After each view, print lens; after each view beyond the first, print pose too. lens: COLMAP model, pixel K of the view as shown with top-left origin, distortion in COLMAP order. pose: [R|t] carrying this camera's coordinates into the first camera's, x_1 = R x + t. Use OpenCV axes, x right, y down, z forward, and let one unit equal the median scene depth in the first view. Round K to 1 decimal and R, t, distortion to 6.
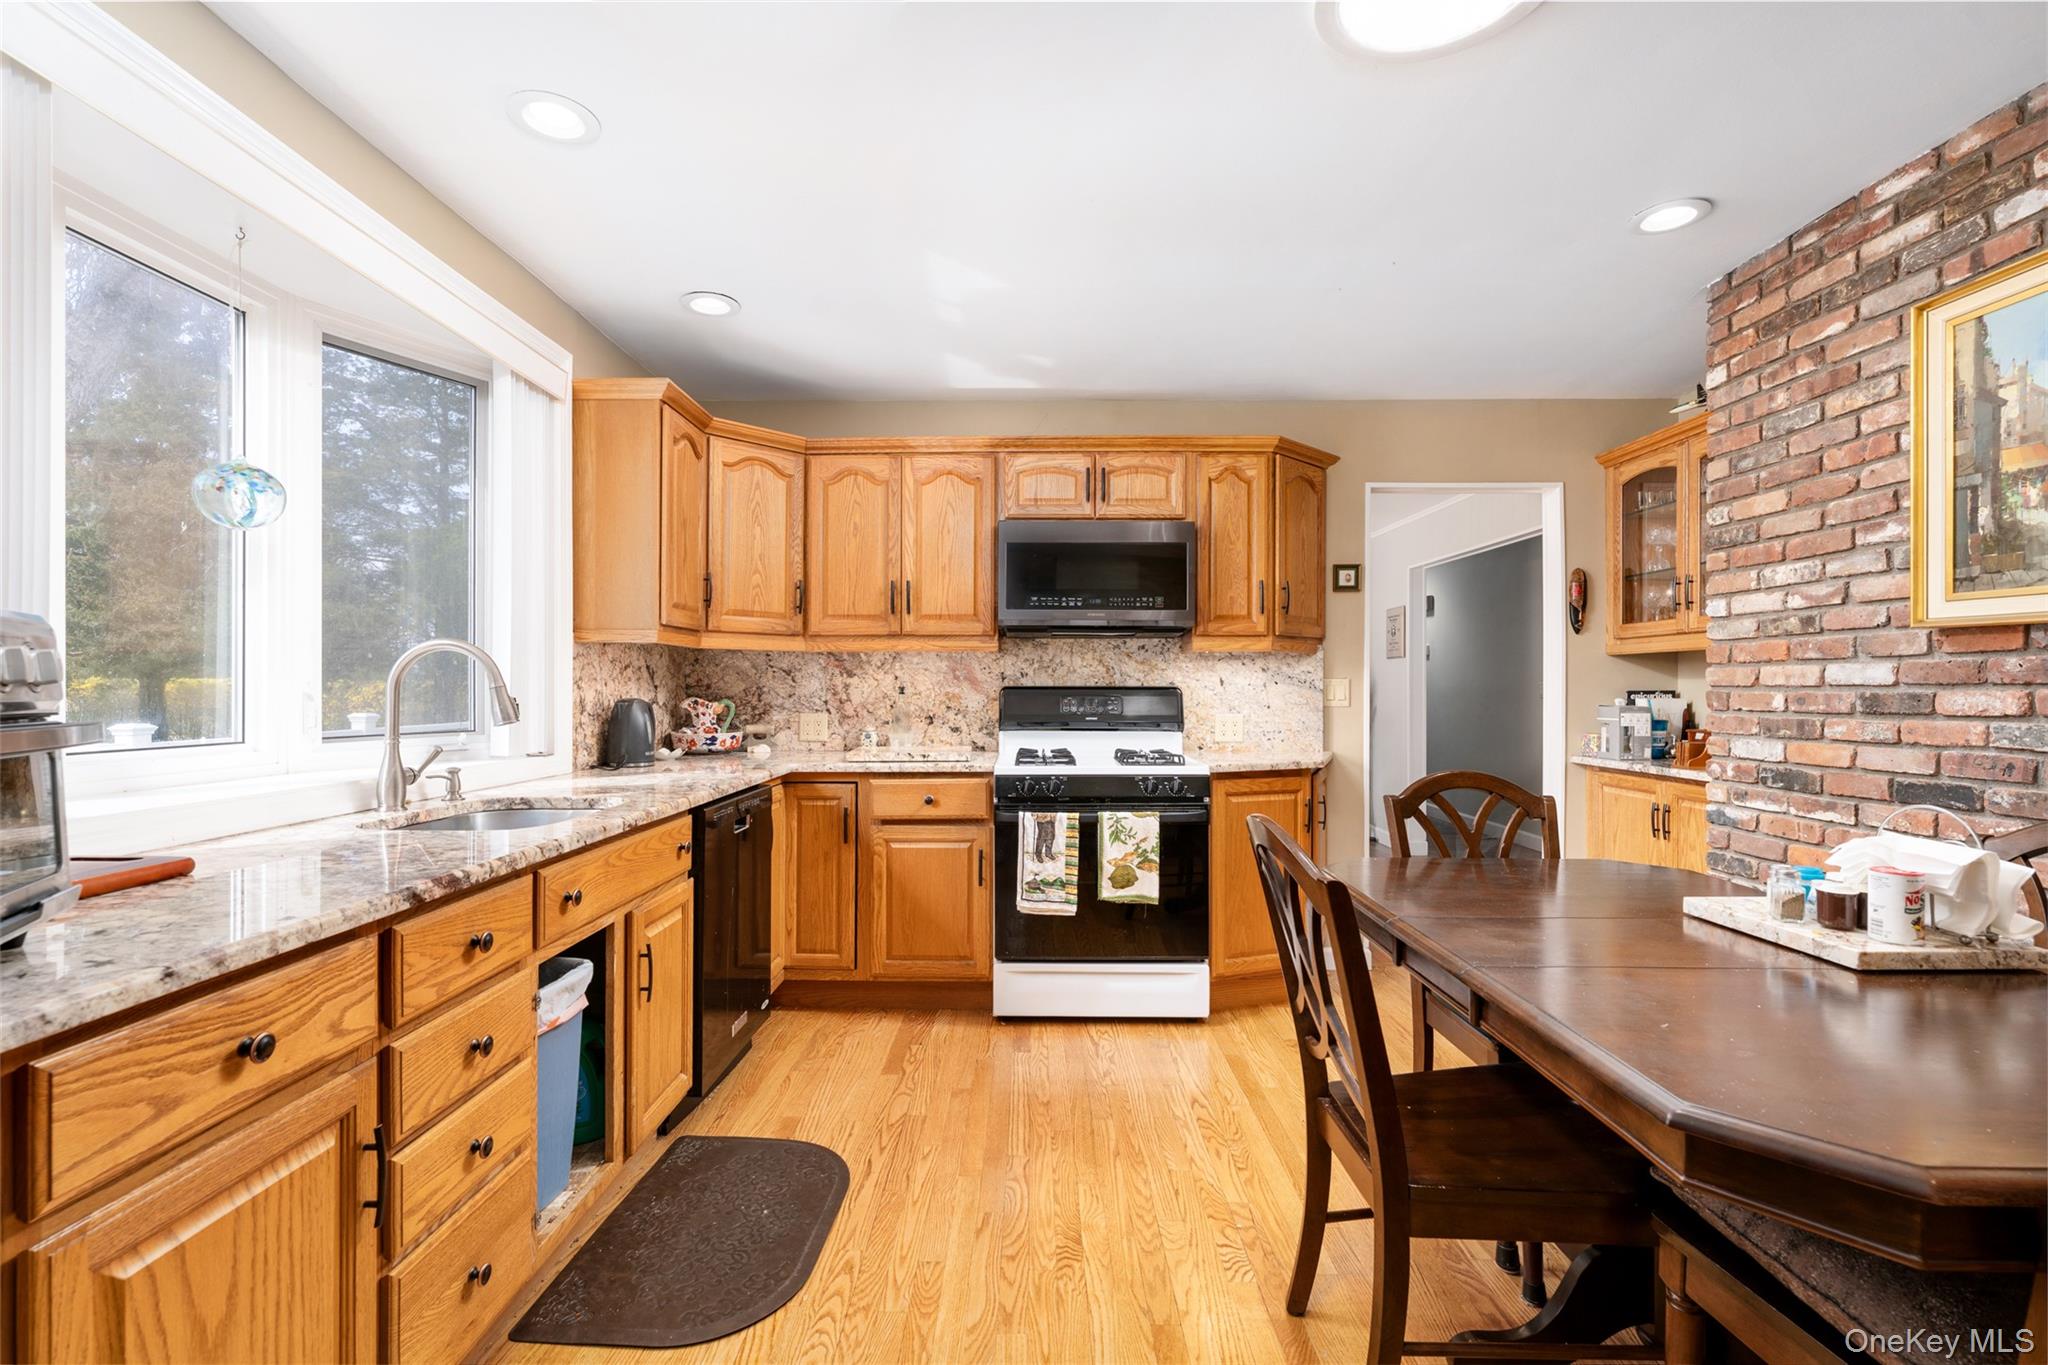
lens RADIAL K [[932.8, 0, 1024.0], [0, 932.8, 682.5], [0, 0, 1]] dist [0.000024, -0.000034]
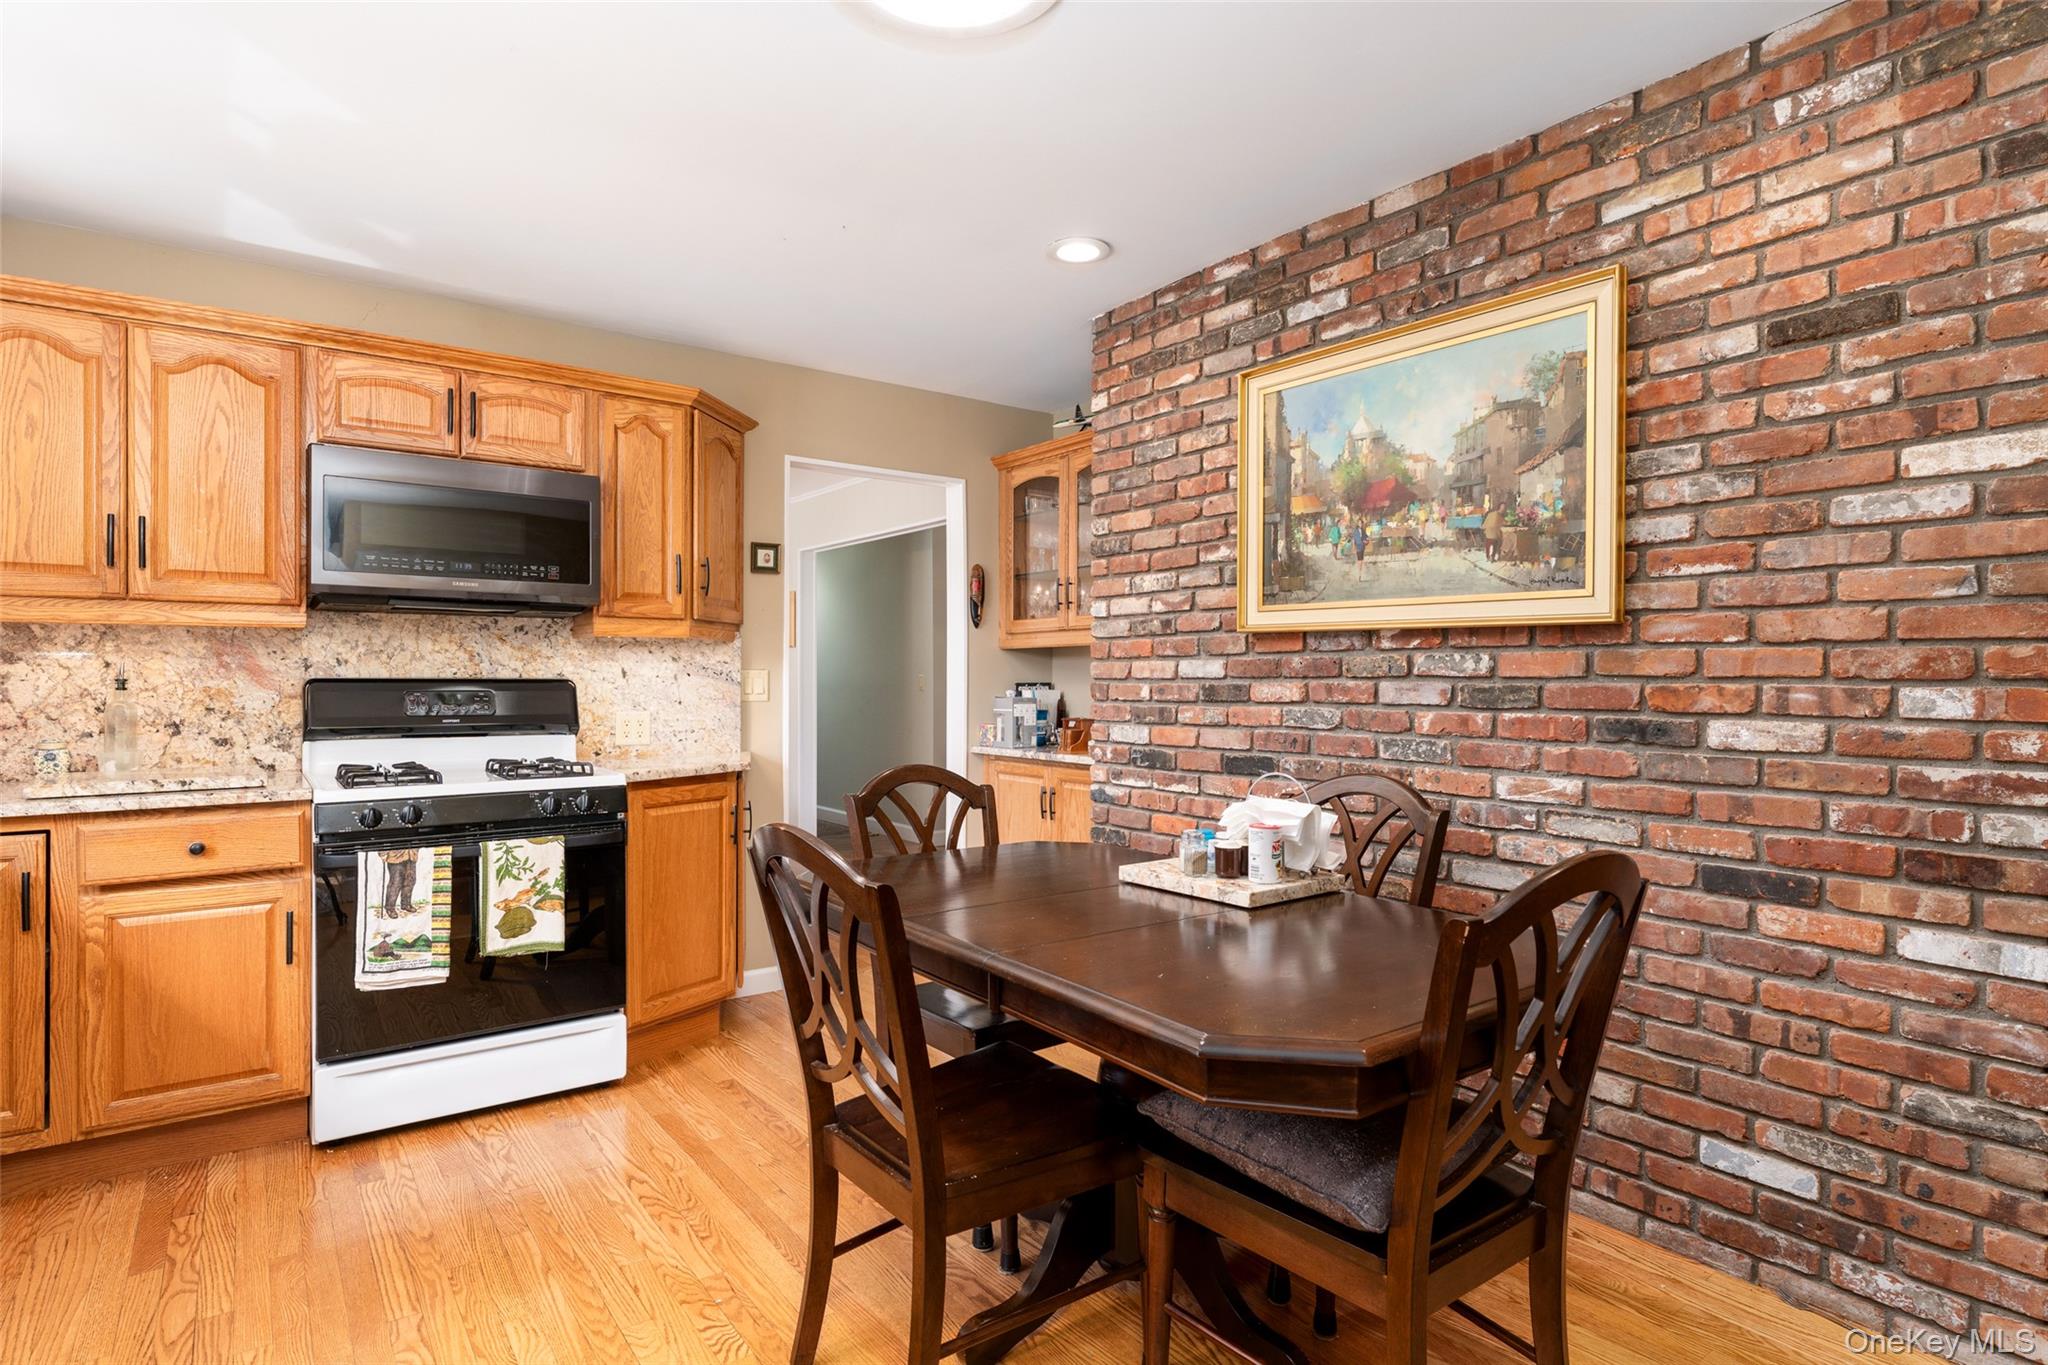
lens RADIAL K [[1079.9, 0, 1024.0], [0, 1079.9, 682.5], [0, 0, 1]] dist [0.000561, 0.000102]
pose [[0.791283, -0.001381, 0.611448, -0.117282], [-0.003469, 0.999971, 0.006748, 0.000007], [-0.611440, -0.007461, 0.791256, 0.026939]]
